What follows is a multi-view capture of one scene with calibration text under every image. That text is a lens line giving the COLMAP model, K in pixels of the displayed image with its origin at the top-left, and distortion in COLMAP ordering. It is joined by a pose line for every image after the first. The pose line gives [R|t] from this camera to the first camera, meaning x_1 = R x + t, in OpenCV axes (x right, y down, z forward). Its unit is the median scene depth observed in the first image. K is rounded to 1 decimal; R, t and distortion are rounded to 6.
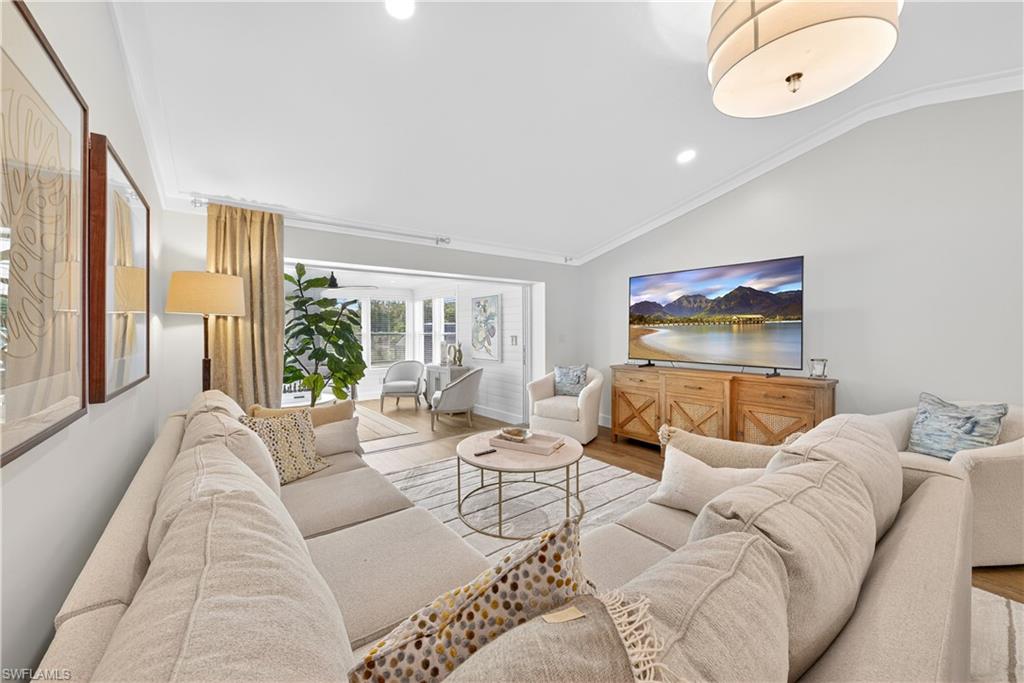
lens RADIAL K [[382.2, 0, 511.8], [0, 382.2, 341.4], [0, 0, 1]] dist [-0.014550, -0.000149]
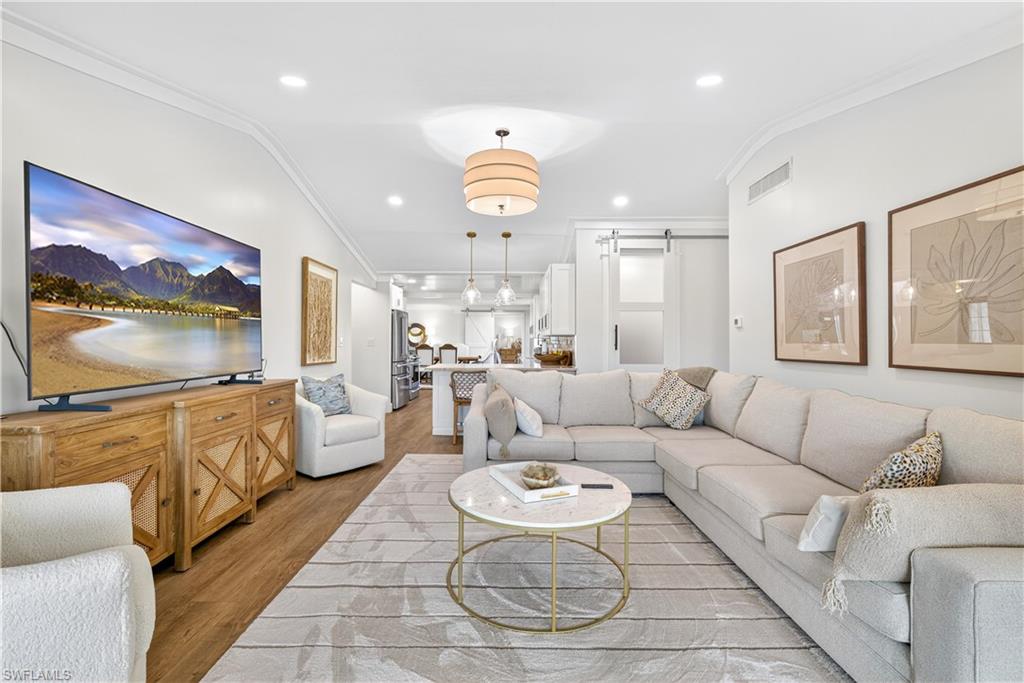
lens RADIAL K [[413.9, 0, 515.9], [0, 413.9, 335.0], [0, 0, 1]] dist [-0.001613, 0.000320]
pose [[-0.783988, -0.003275, 0.620768, -0.303477], [0.002988, 0.999955, 0.009050, -0.017106], [-0.620769, 0.008950, -0.783942, 1.162191]]
